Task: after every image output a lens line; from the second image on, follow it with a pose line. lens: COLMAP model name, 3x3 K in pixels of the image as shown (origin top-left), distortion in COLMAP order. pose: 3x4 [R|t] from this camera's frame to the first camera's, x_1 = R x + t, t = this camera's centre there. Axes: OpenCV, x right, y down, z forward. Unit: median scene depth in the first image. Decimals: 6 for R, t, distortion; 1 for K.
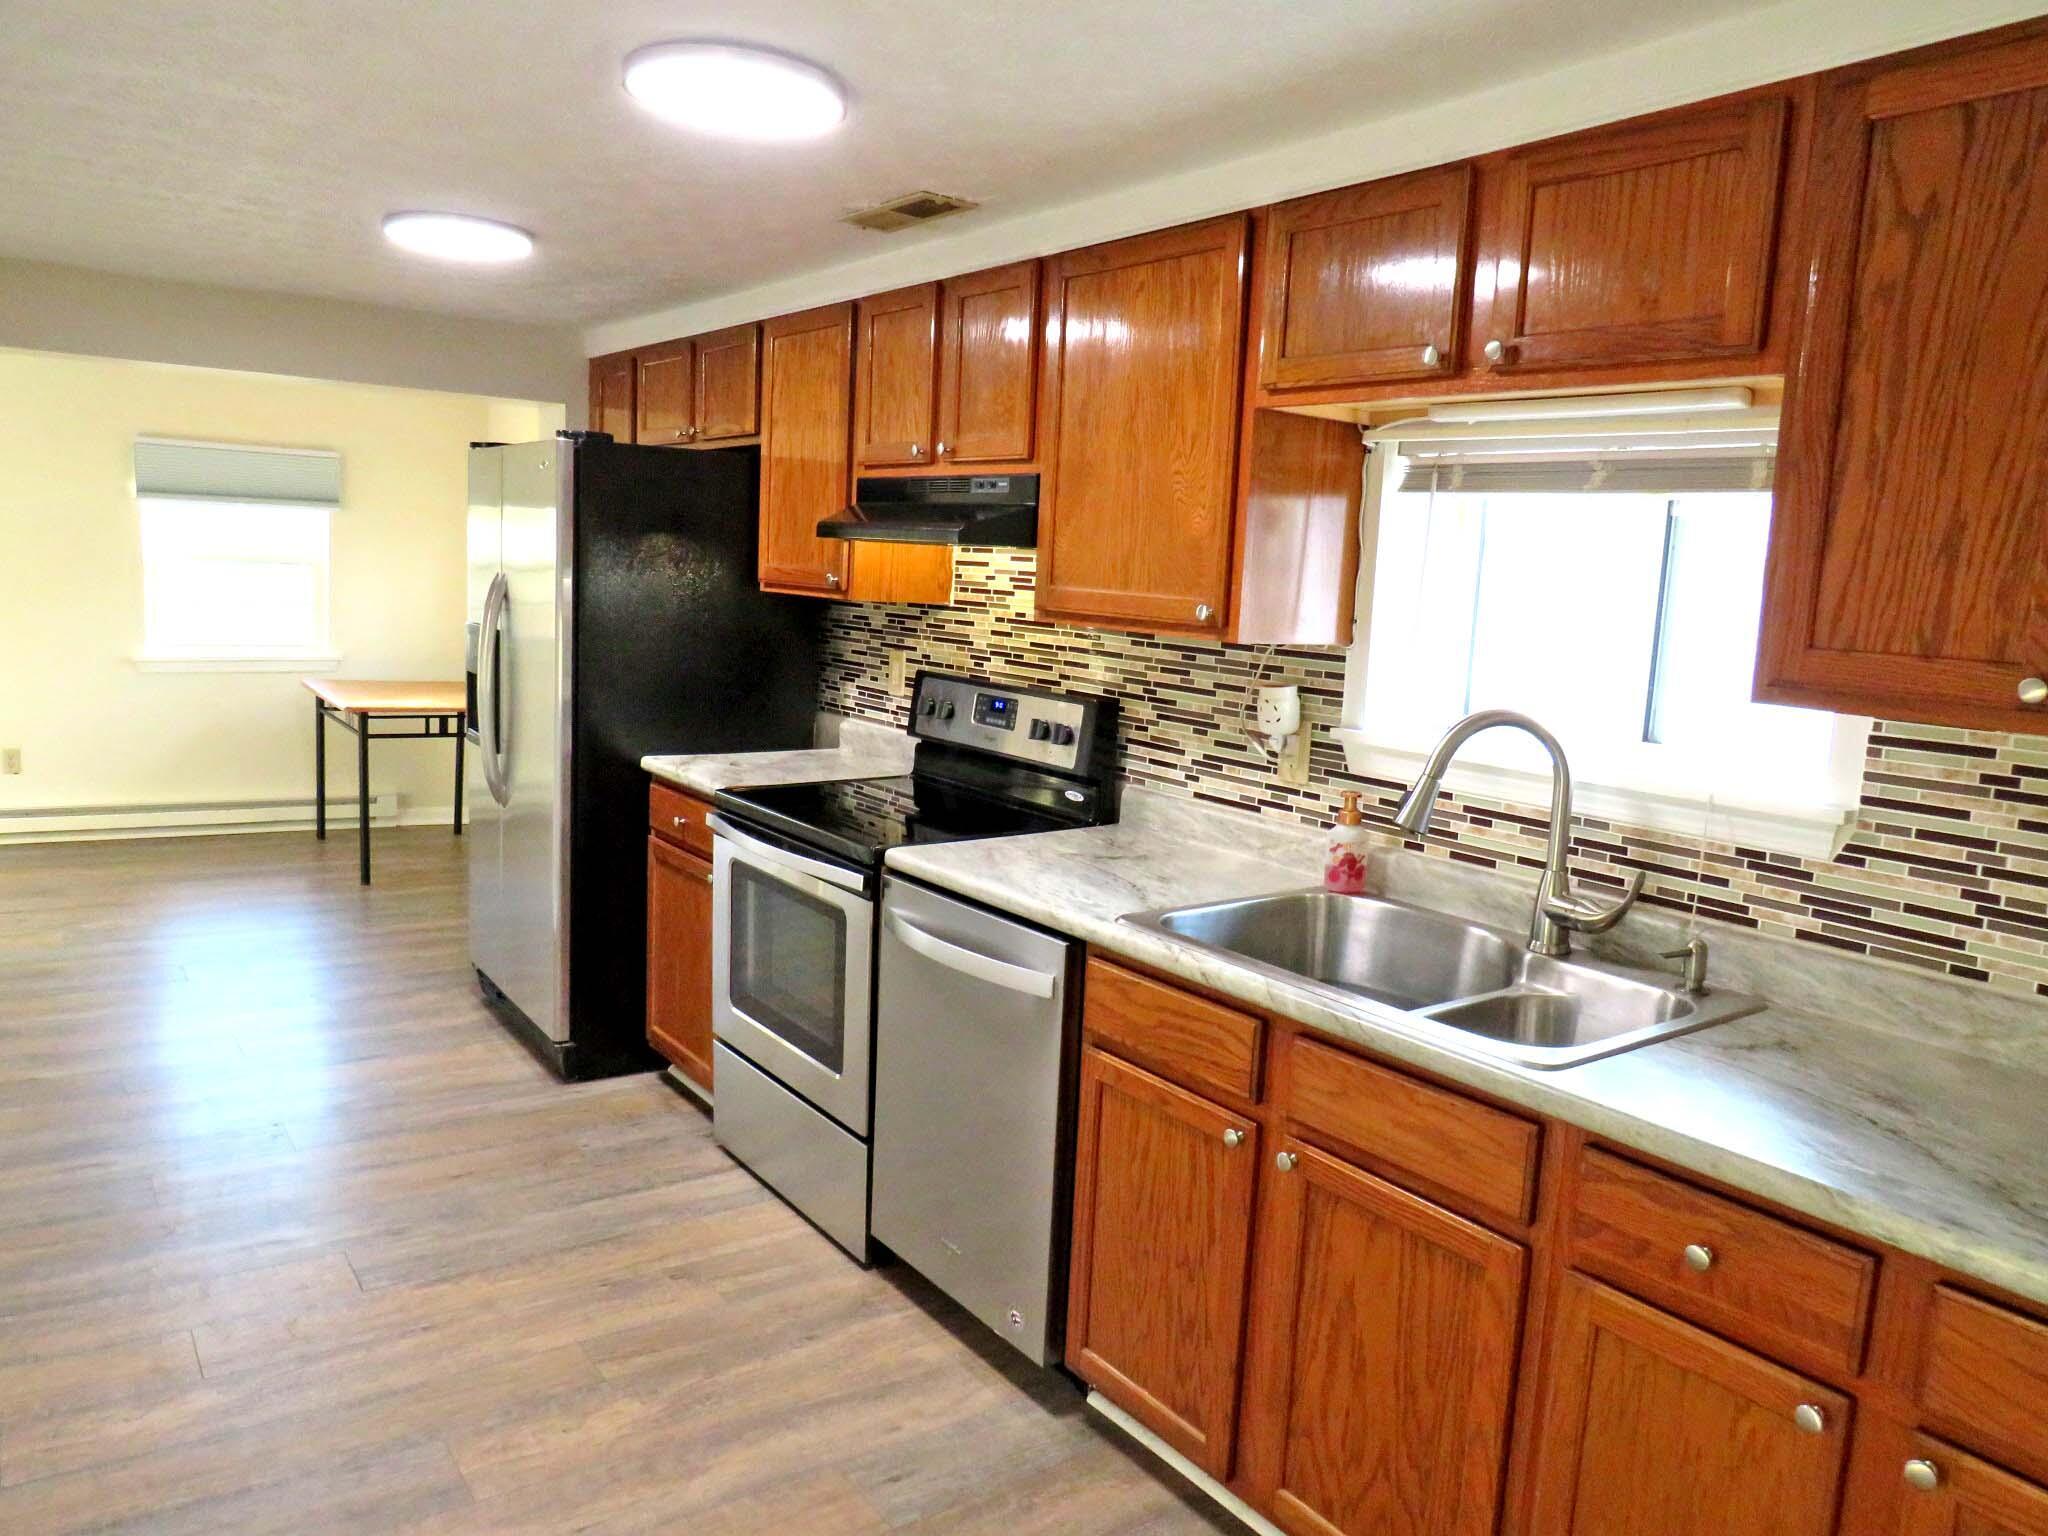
lens RADIAL K [[1455.0, 0, 1030.8], [0, 1455.0, 770.6], [0, 0, 1]] dist [-0.039274, 0.008389]
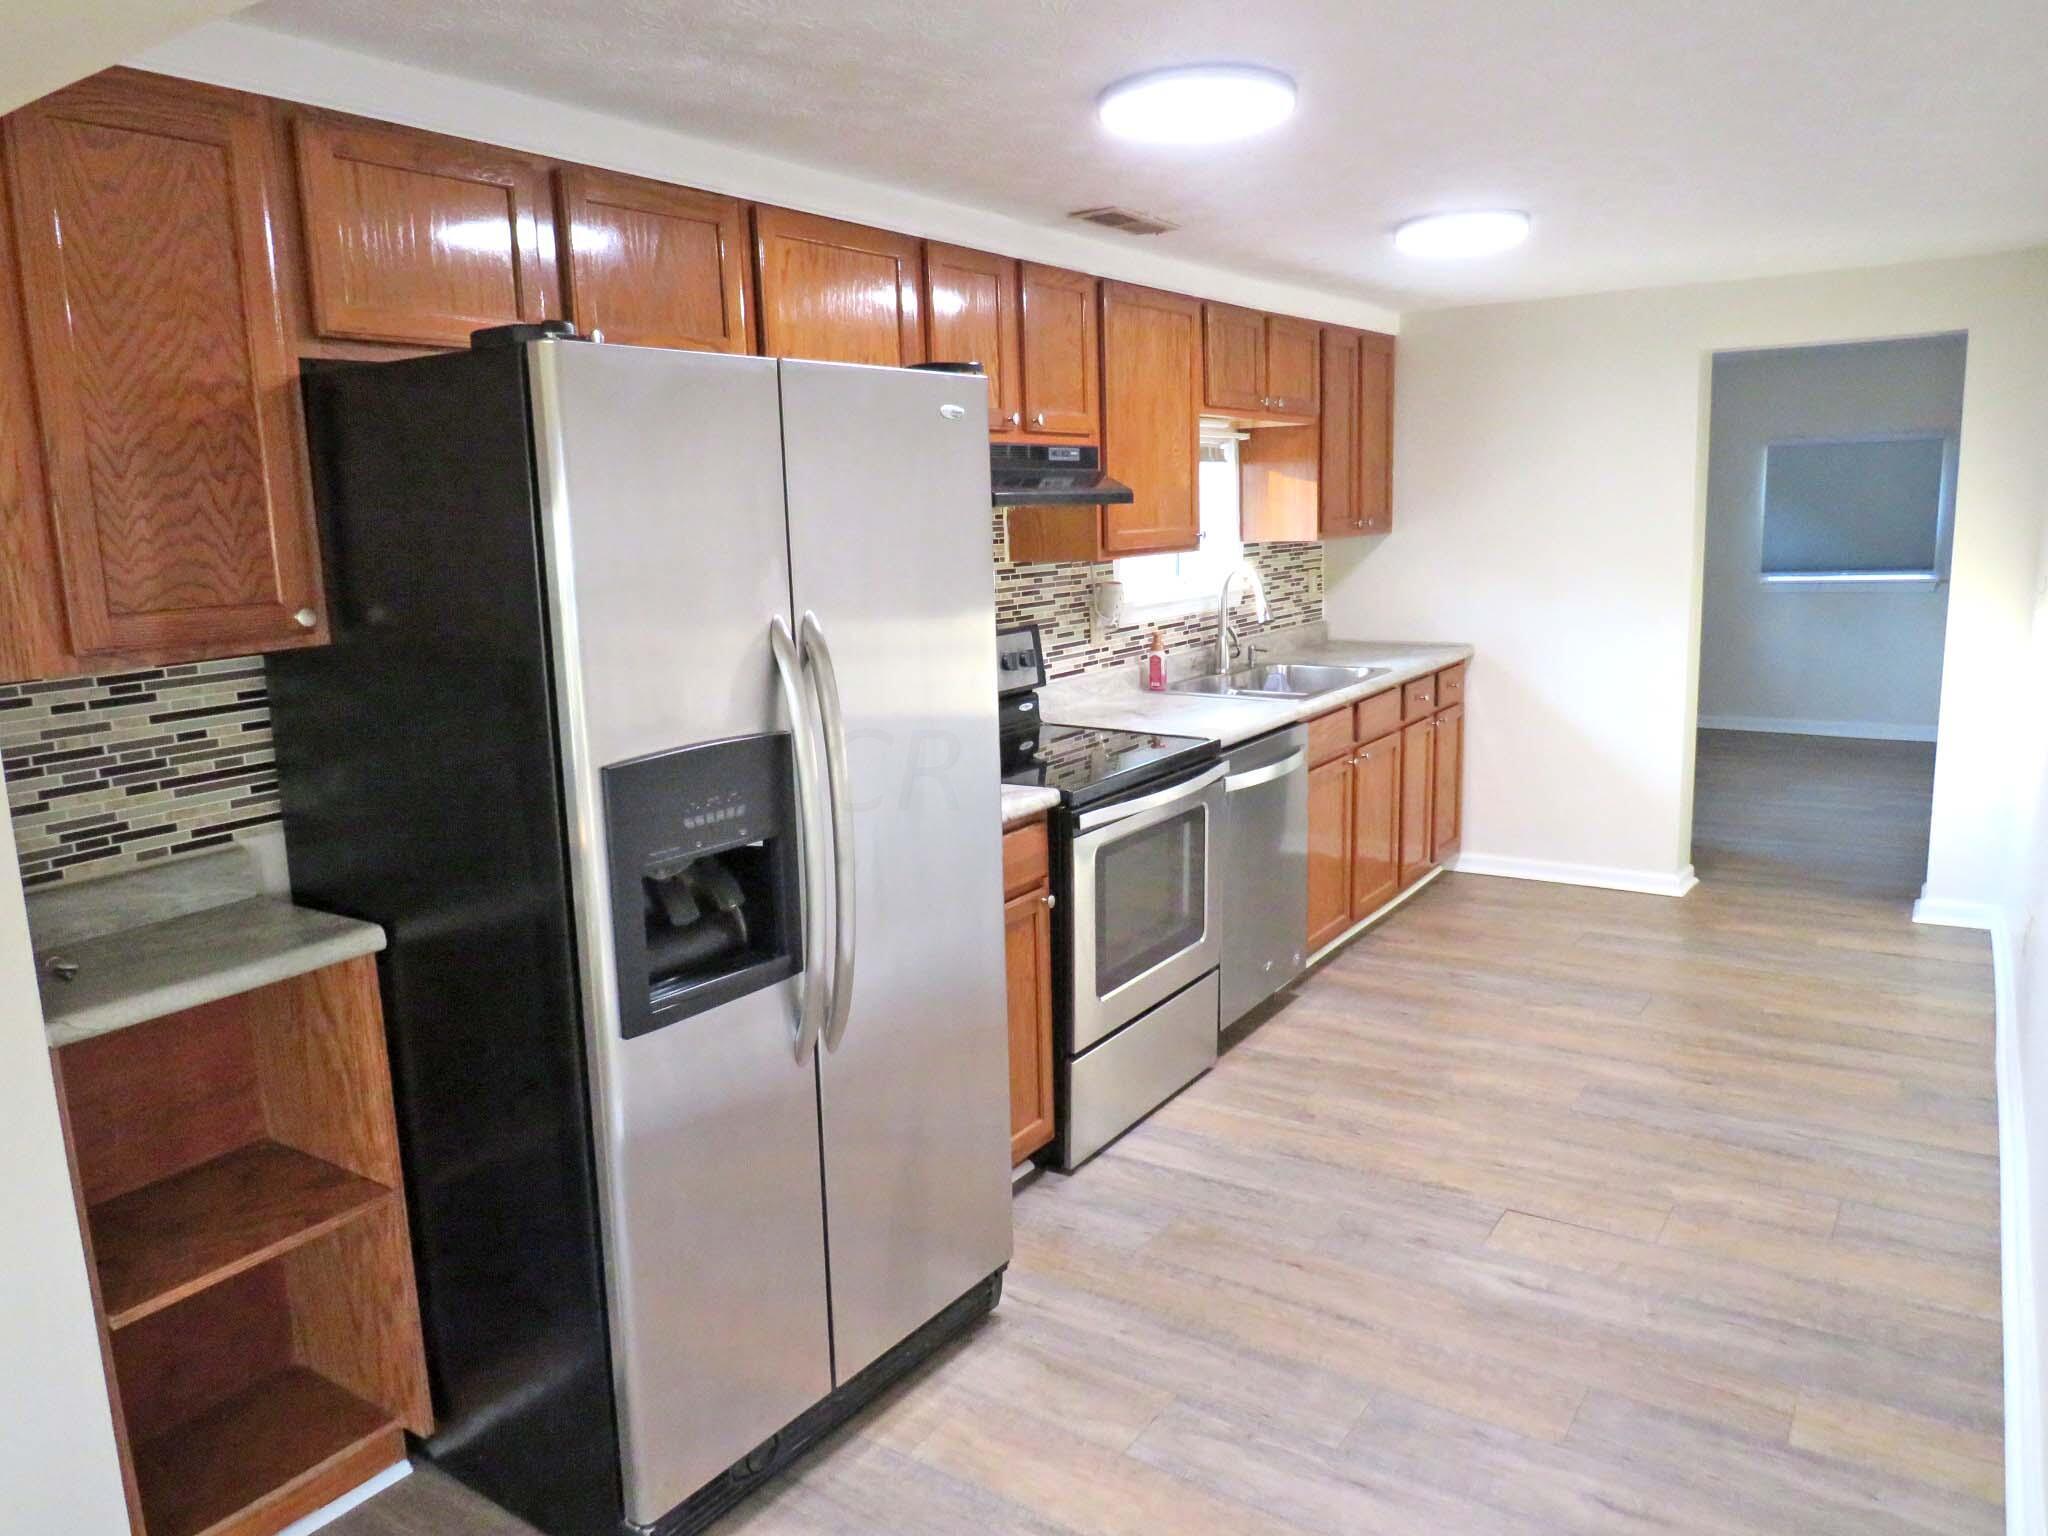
lens RADIAL K [[1455.0, 0, 1017.7], [0, 1455.0, 770.7], [0, 0, 1]] dist [-0.039274, 0.008389]
pose [[-0.348597, -0.208777, 0.913725, -1.394289], [0.148455, 0.950271, 0.273764, -0.339860], [-0.925441, 0.231080, -0.300268, 1.755952]]
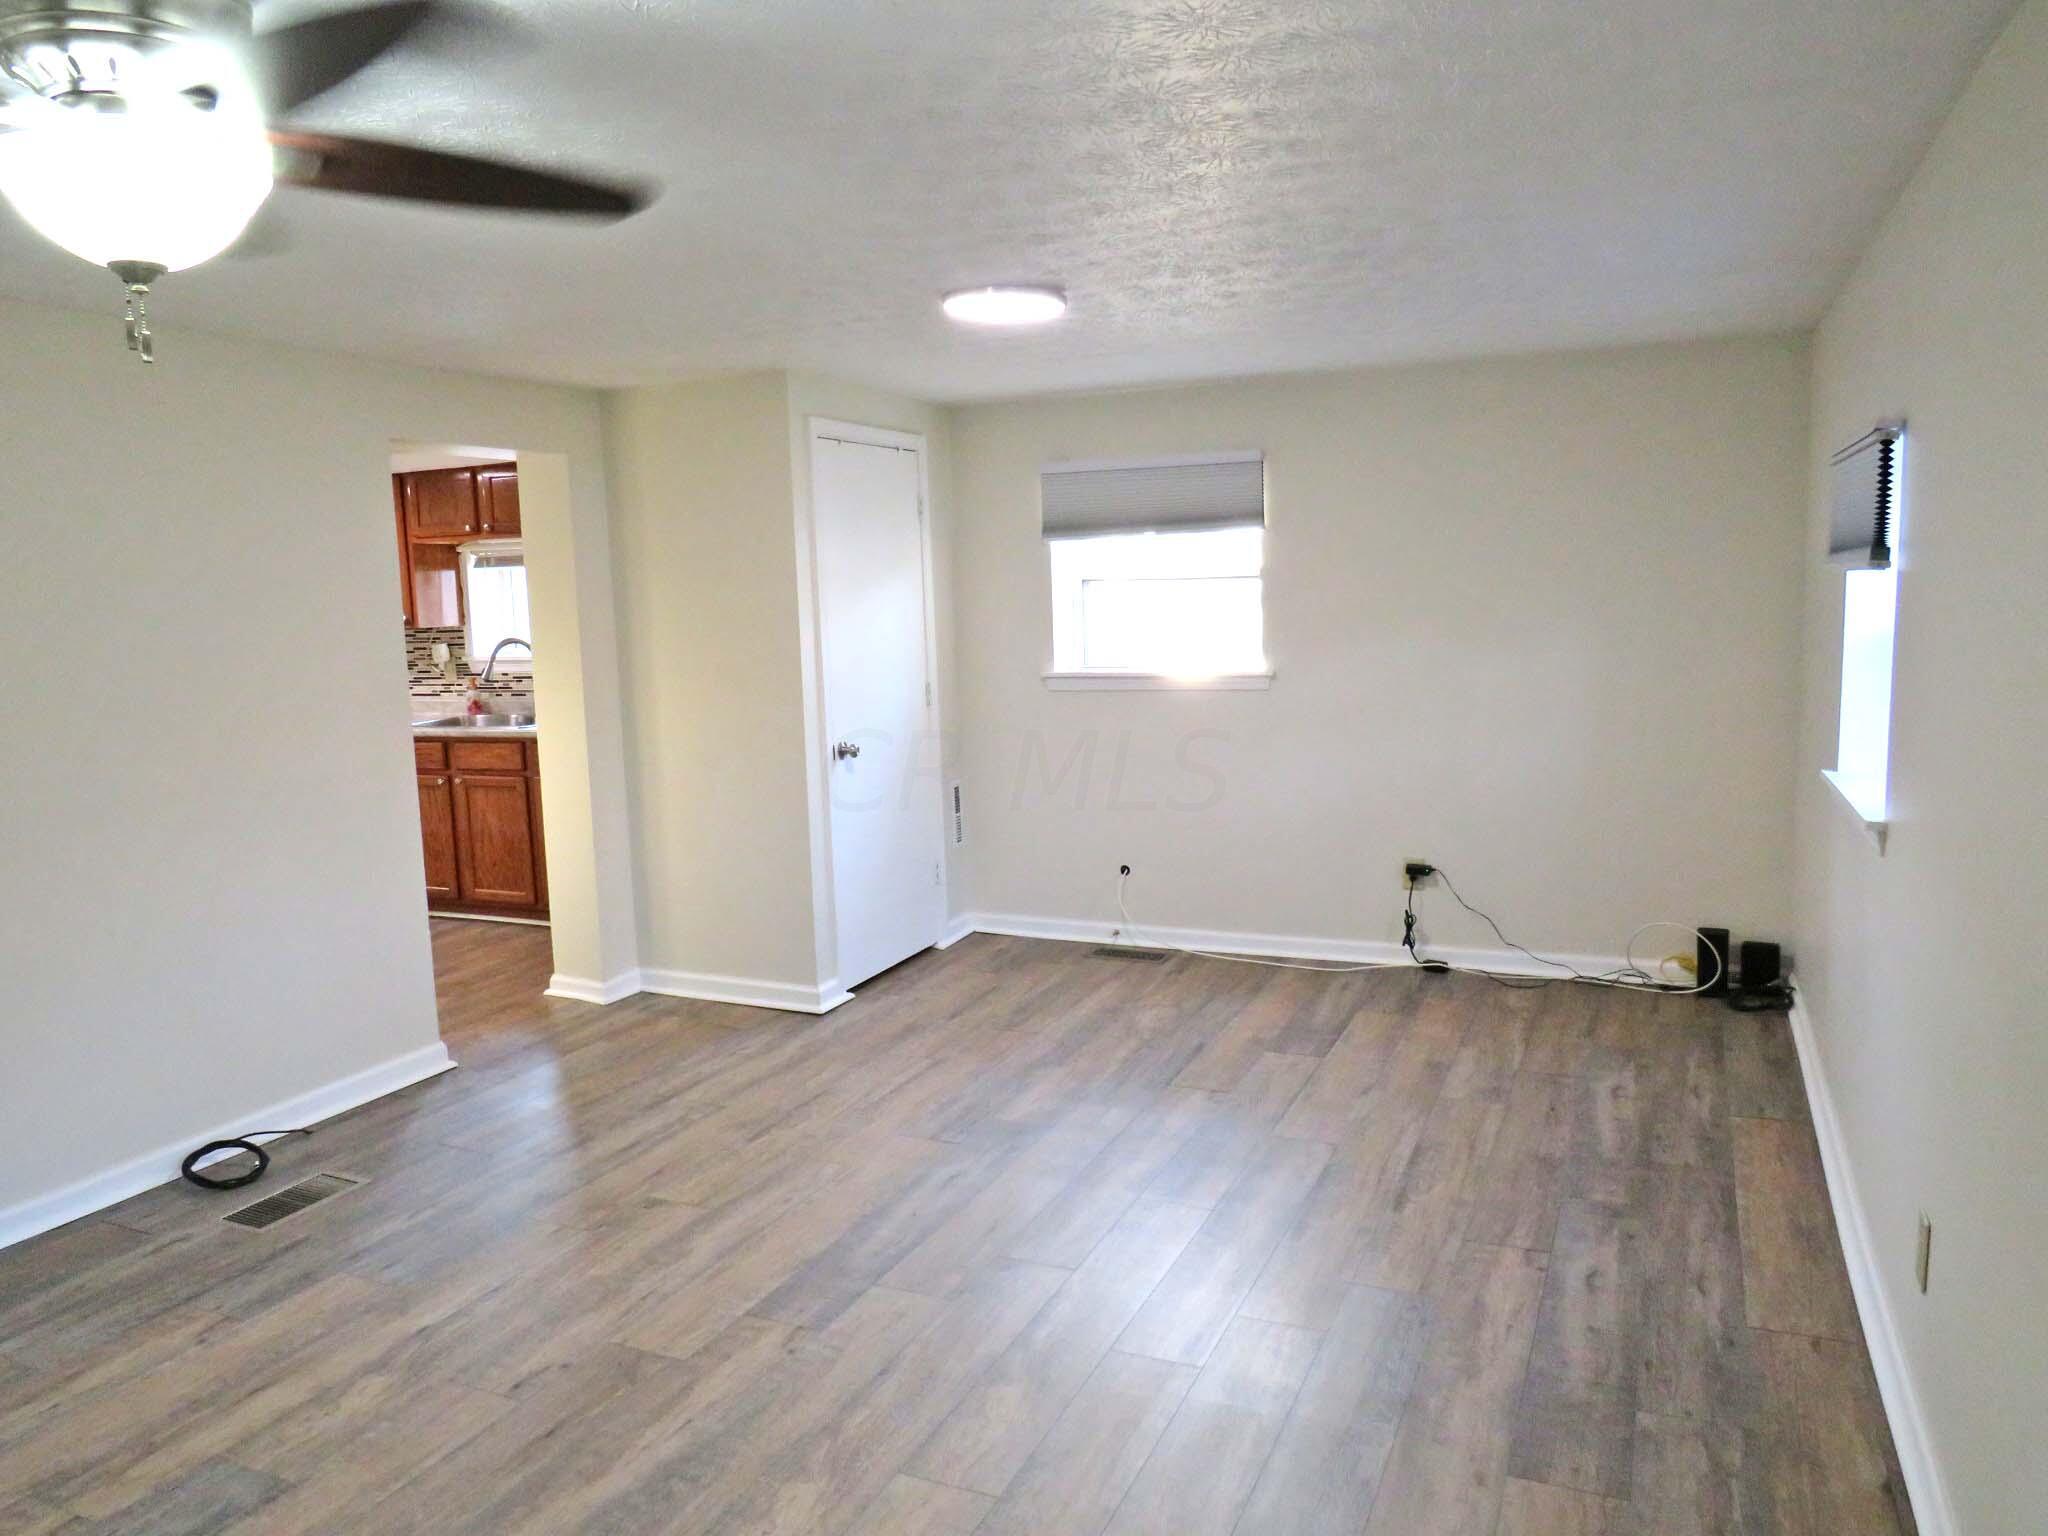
lens RADIAL K [[1455.0, 0, 1027.7], [0, 1455.0, 764.7], [0, 0, 1]] dist [-0.039274, 0.008389]
pose [[0.860858, -0.143012, 0.488335, -0.235966], [0.148136, 0.988560, 0.028365, 0.257772], [-0.486805, 0.047922, 0.872195, -1.909872]]
